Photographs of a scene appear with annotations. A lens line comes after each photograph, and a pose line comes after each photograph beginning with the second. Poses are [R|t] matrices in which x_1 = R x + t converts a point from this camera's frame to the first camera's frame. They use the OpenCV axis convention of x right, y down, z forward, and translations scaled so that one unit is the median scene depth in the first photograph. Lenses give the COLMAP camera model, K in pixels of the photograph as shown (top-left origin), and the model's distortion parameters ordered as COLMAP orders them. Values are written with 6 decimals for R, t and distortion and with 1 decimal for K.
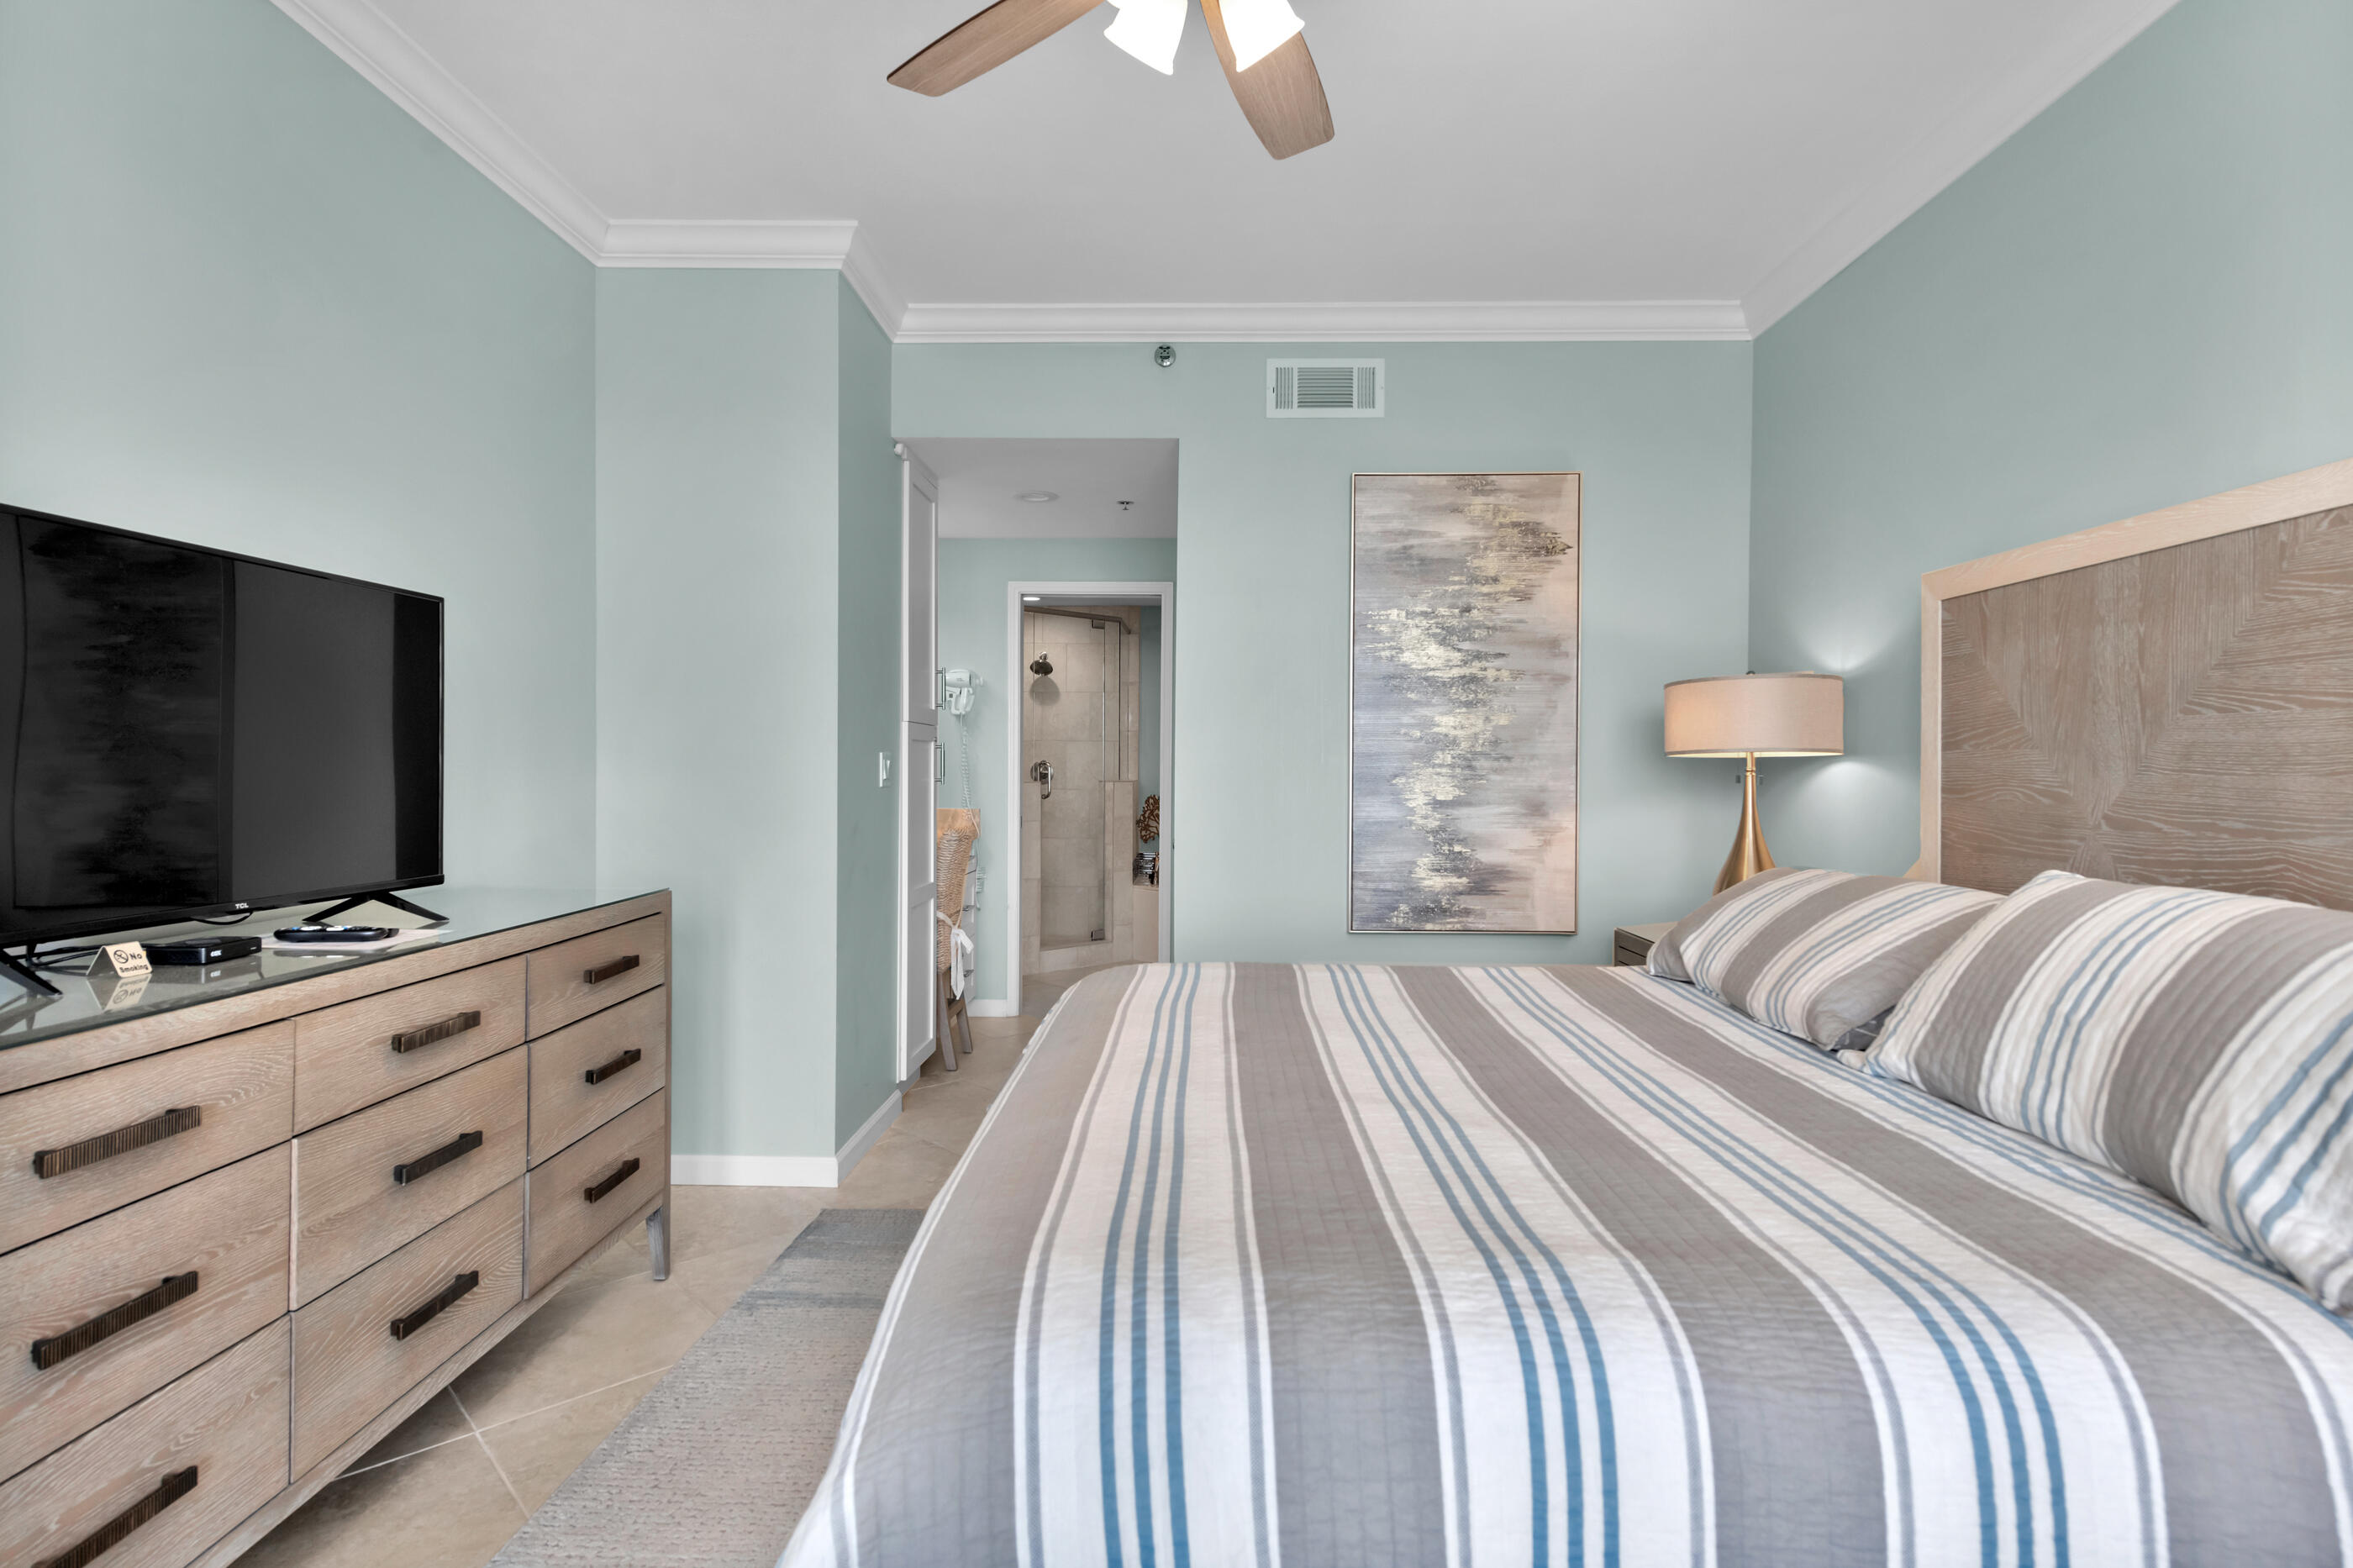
lens RADIAL K [[1239.2, 0, 1178.8], [0, 1239.2, 771.8], [0, 0, 1]] dist [0.014002, -0.000904]
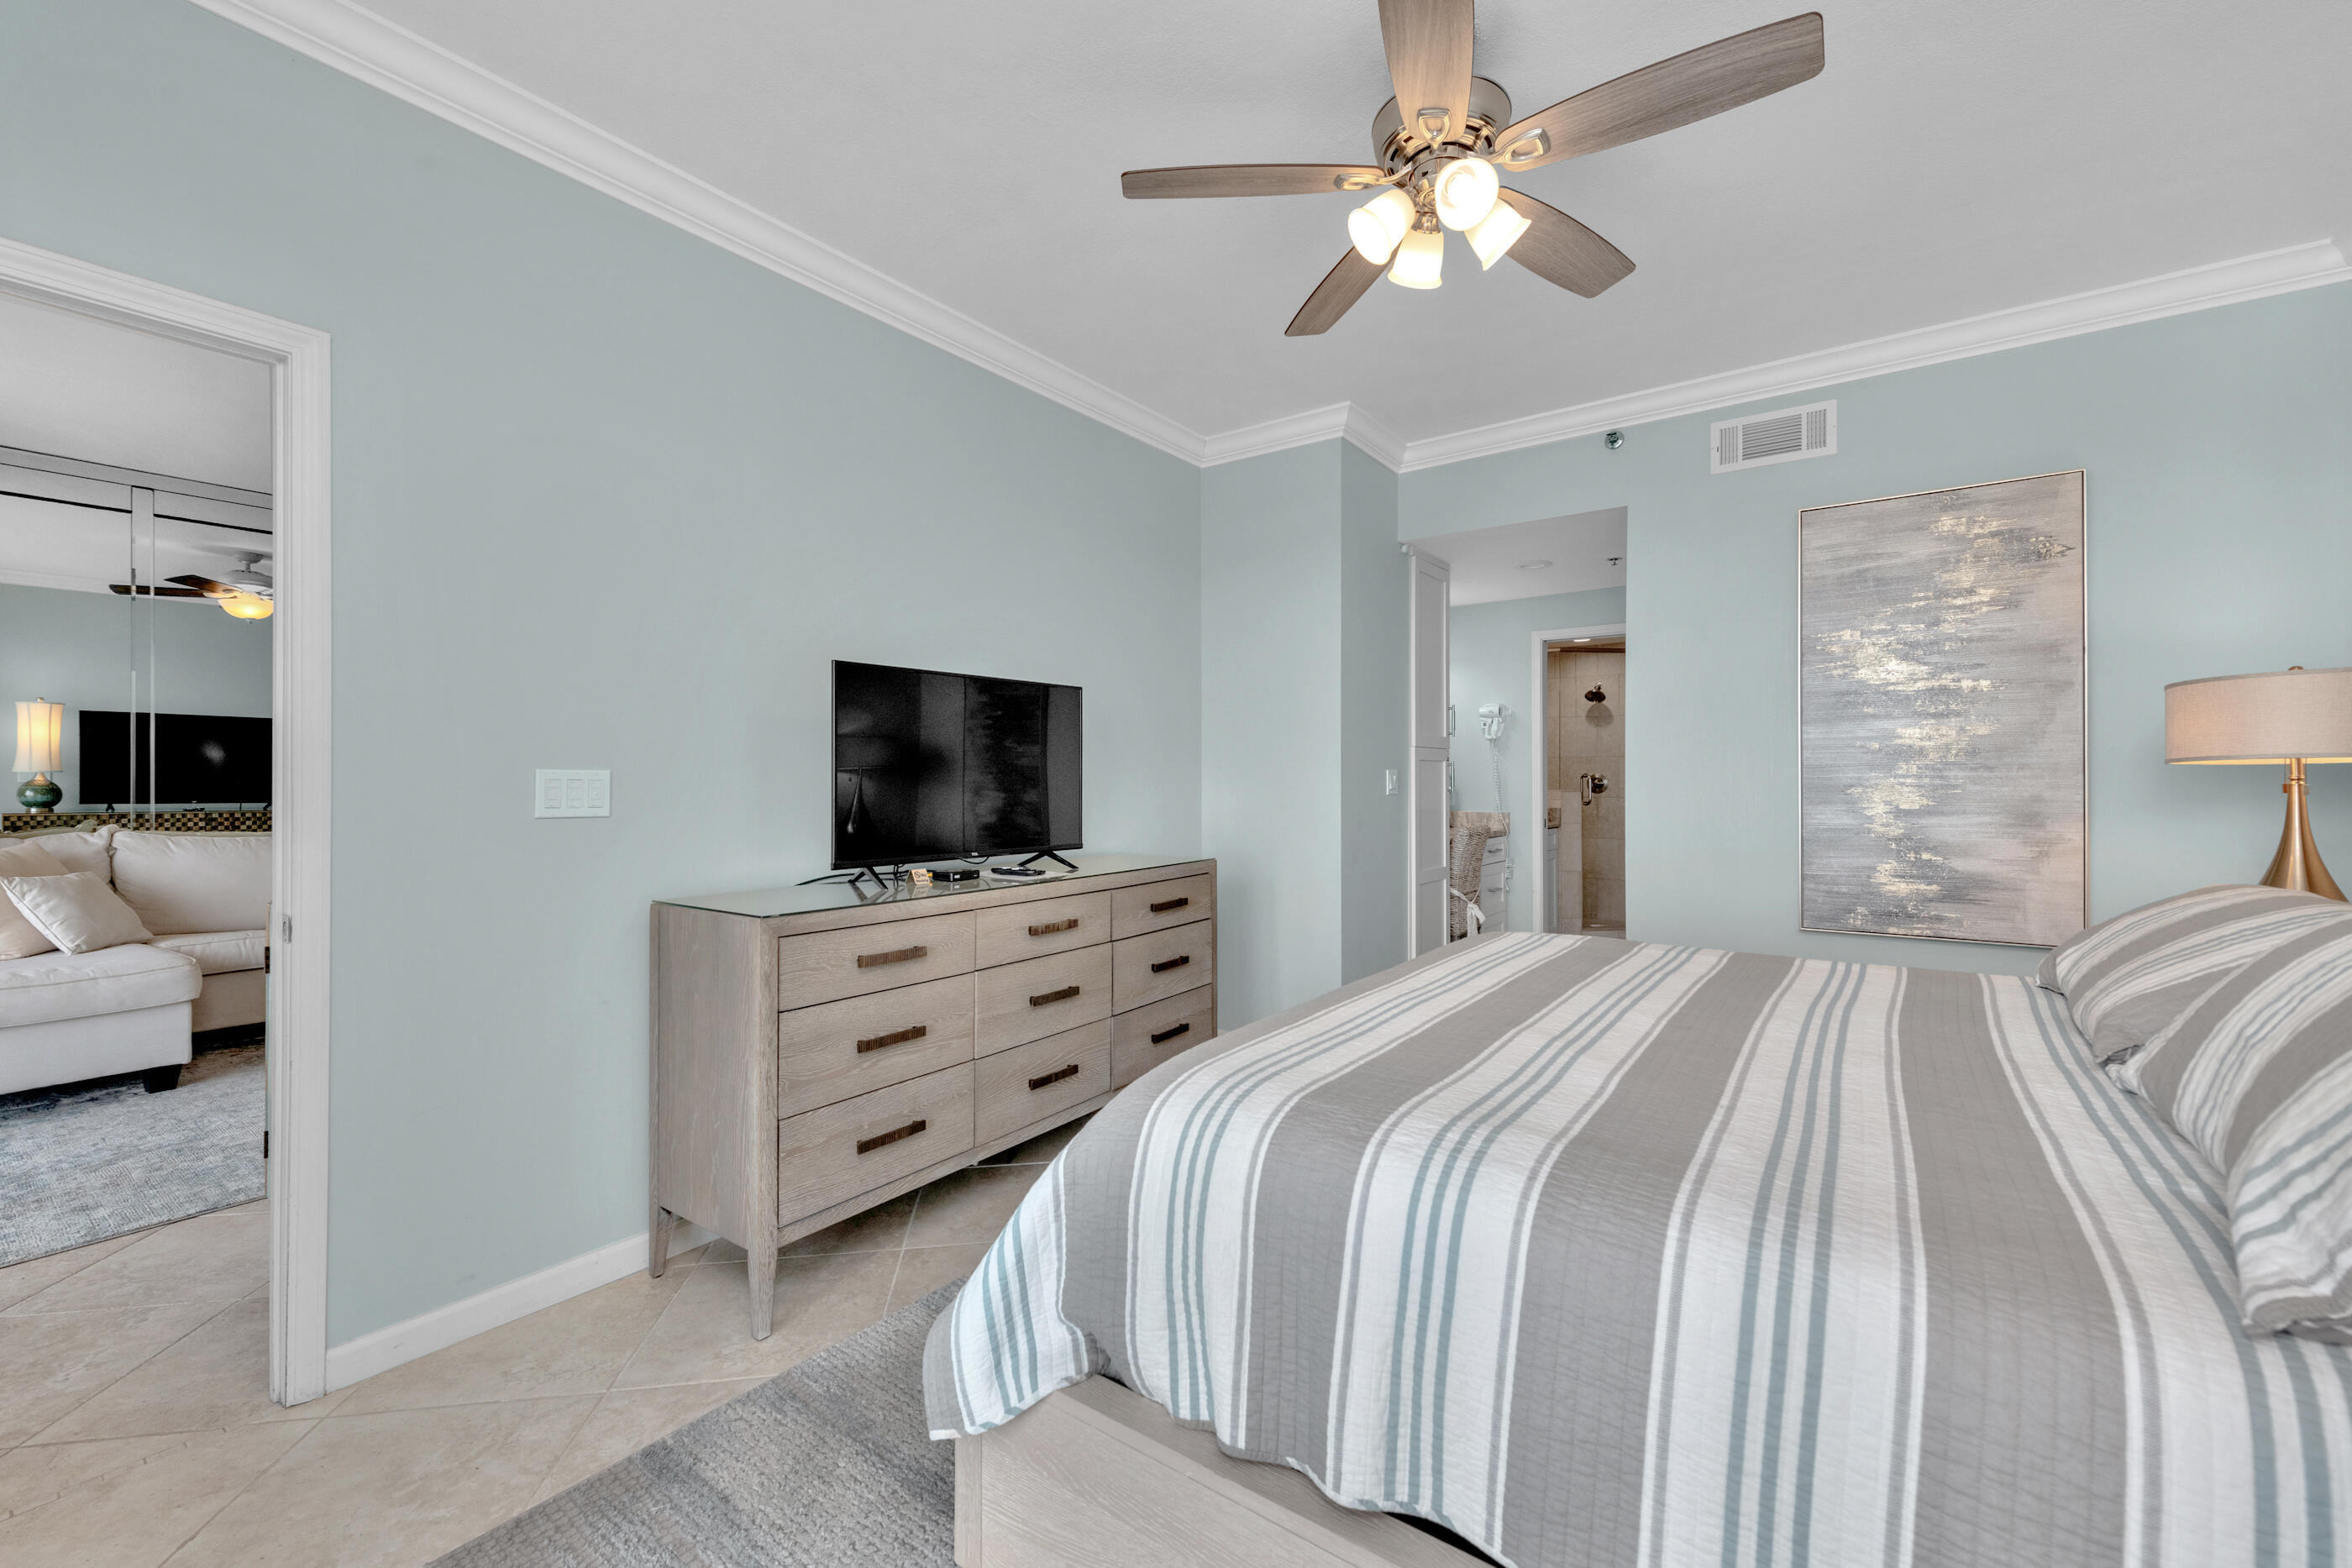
lens RADIAL K [[996.9, 0, 1175.0], [0, 996.9, 768.2], [0, 0, 1]] dist [0.032141, -0.011936]
pose [[0.811152, -0.012937, -0.584692, 0.211130], [0.004607, 0.999866, -0.015732, -0.000923], [0.584817, 0.010067, 0.811103, -0.045191]]
